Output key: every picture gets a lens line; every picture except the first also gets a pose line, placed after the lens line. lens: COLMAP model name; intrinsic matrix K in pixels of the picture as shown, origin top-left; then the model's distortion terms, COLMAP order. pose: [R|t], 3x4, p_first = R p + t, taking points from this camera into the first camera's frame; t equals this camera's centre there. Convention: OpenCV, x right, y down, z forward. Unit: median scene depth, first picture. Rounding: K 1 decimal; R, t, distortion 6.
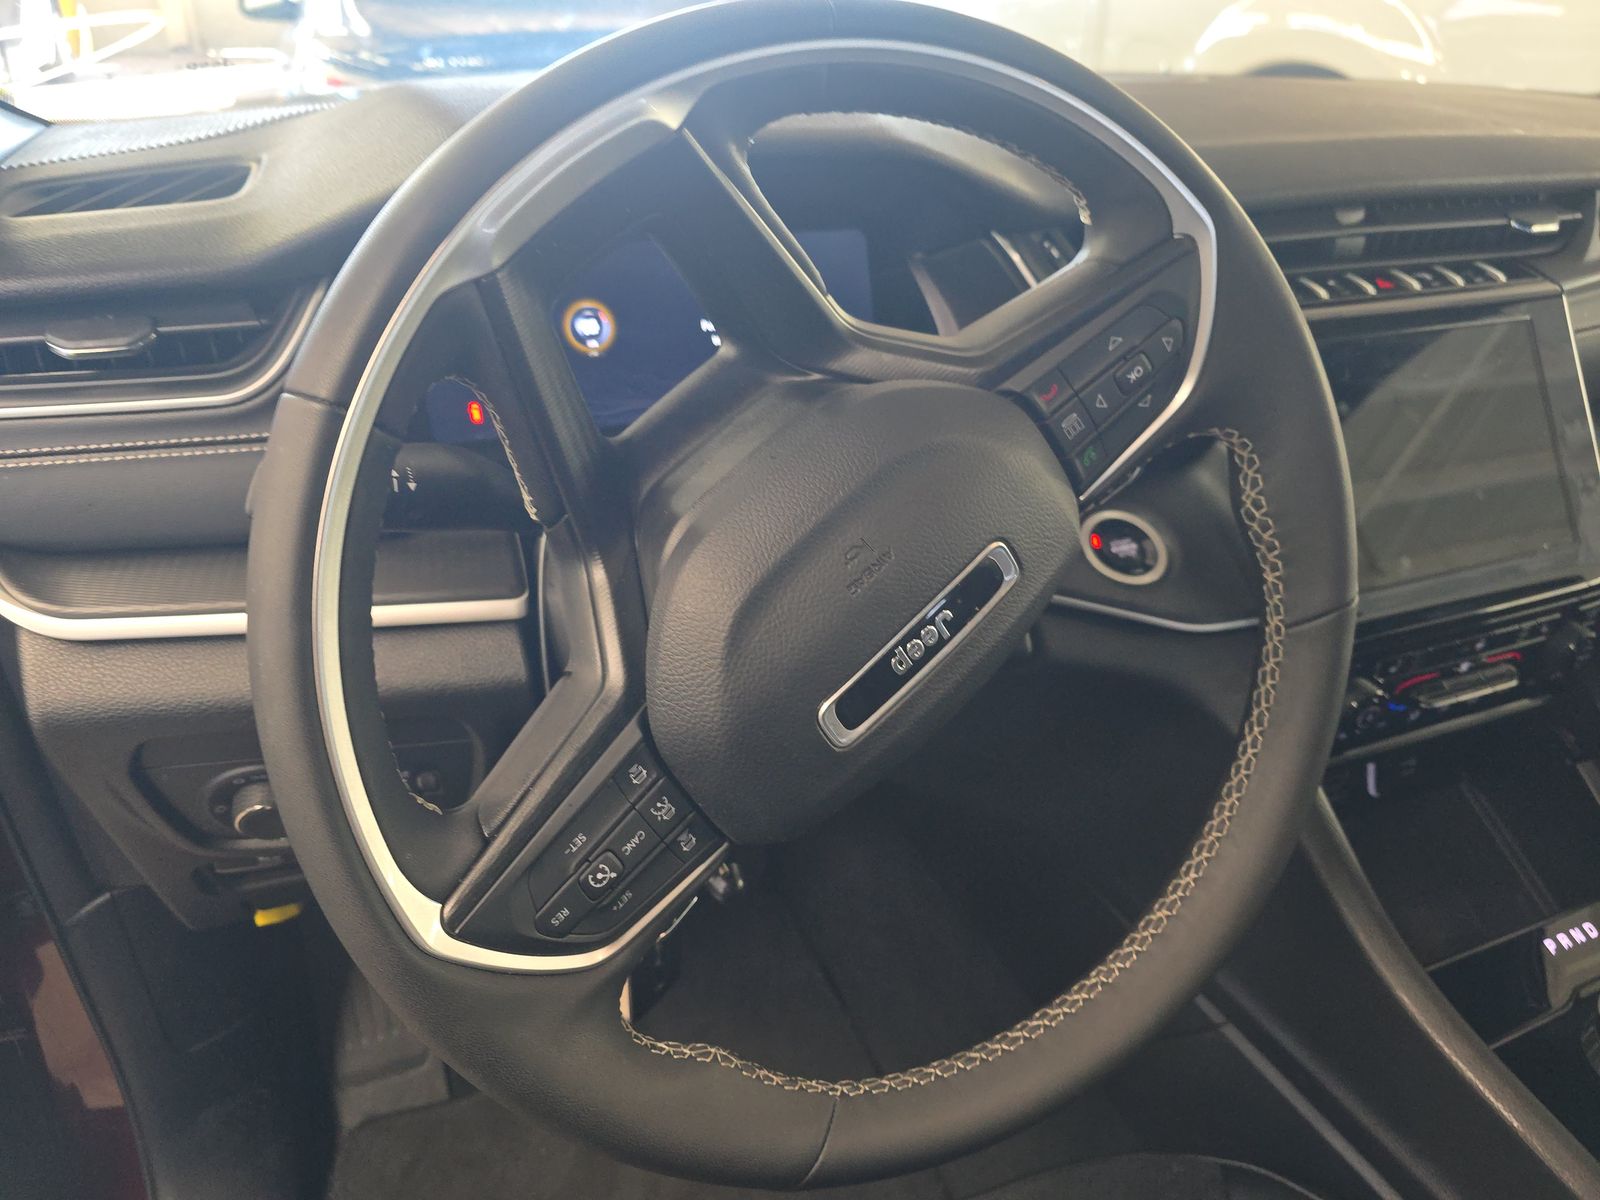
lens RADIAL K [[1088.9, 0, 800.3], [0, 1088.9, 560.4], [0, 0, 1]] dist [-0.022265, -0.005085]
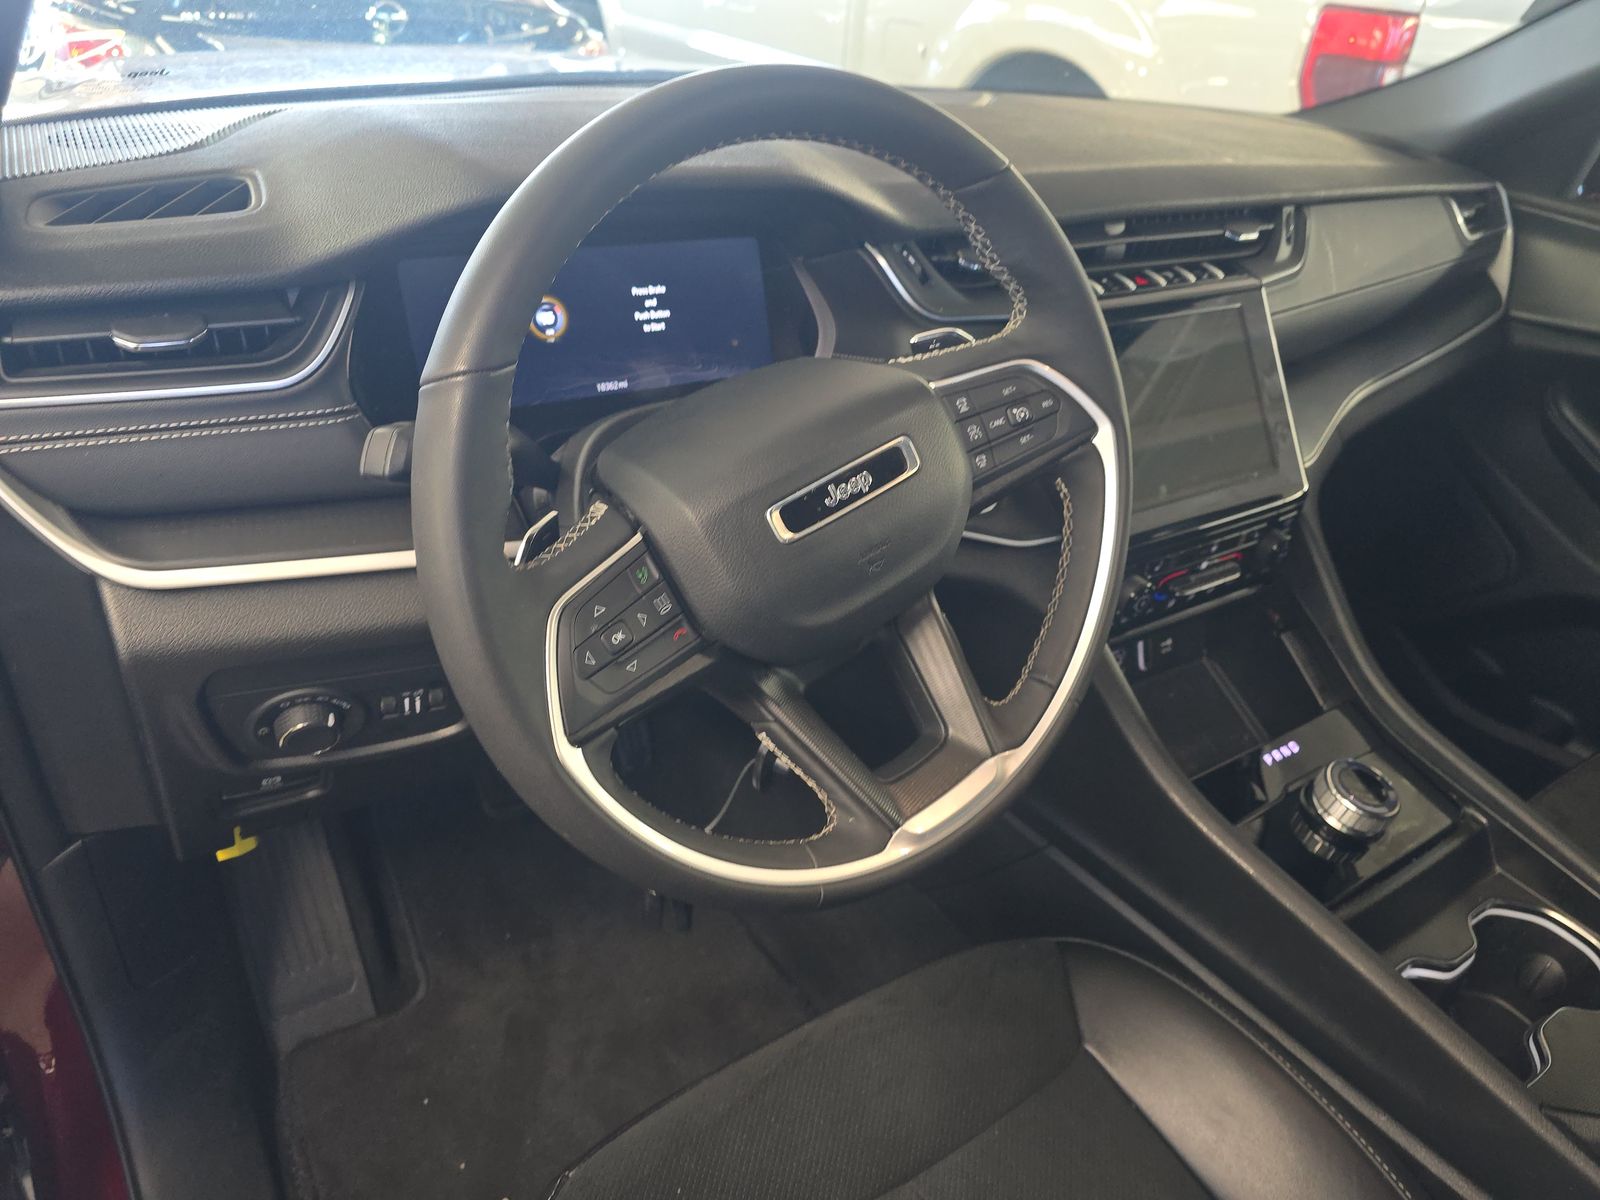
lens RADIAL K [[1088.9, 0, 800.3], [0, 1088.9, 560.4], [0, 0, 1]] dist [-0.022265, -0.005085]
pose [[0.976728, -0.049034, 0.208802, -0.167242], [0.042098, 0.998408, 0.037536, 0.019876], [-0.210311, -0.027872, 0.977237, -0.230405]]
